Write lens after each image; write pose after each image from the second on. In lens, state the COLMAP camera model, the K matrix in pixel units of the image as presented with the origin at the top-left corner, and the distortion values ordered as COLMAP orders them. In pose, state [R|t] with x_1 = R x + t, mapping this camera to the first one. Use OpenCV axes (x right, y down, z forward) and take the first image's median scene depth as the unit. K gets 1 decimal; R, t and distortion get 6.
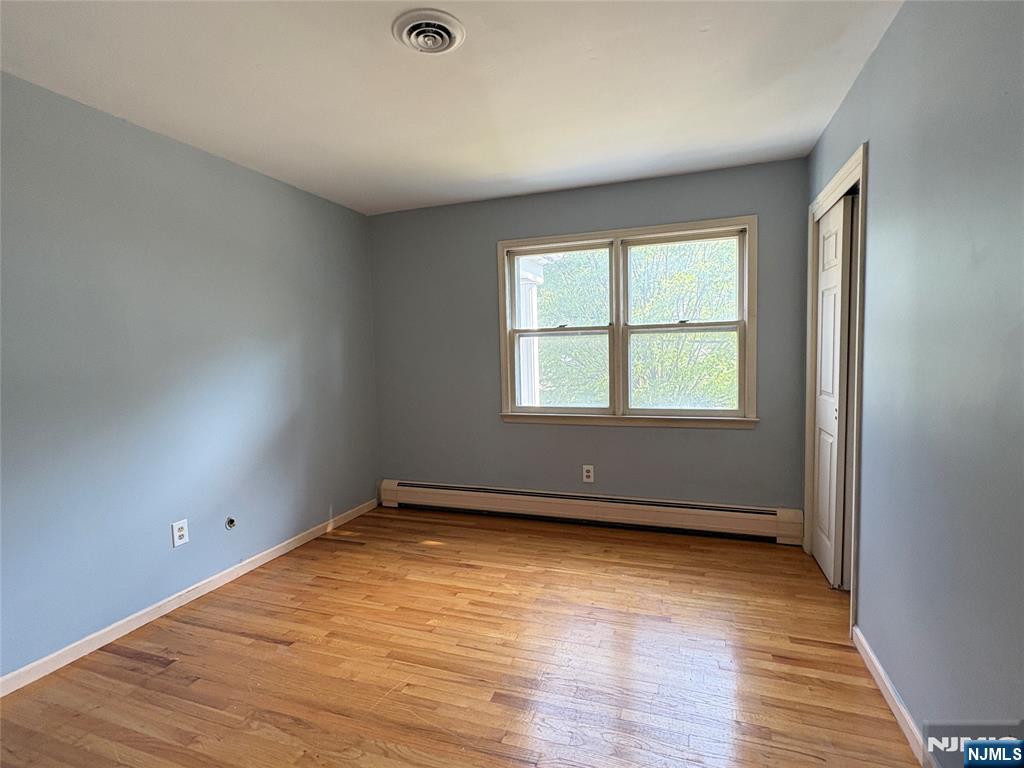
lens RADIAL K [[480.5, 0, 517.8], [0, 480.5, 375.1], [0, 0, 1]] dist [-0.000095, 0.000202]
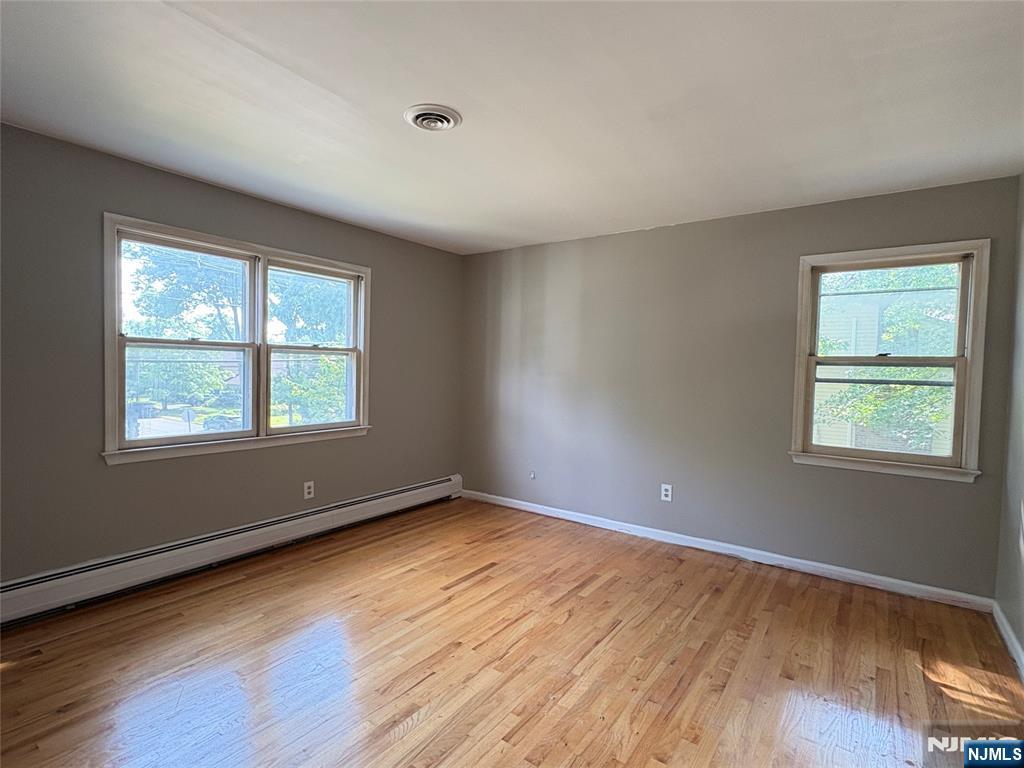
lens RADIAL K [[508.0, 0, 511.1], [0, 508.0, 387.0], [0, 0, 1]] dist [-0.000245, 0.001321]
pose [[0.290161, -0.005963, 0.956959, -0.629493], [0.028380, 0.999594, -0.002376, 0.000596], [-0.956557, 0.027848, 0.290213, 0.221438]]
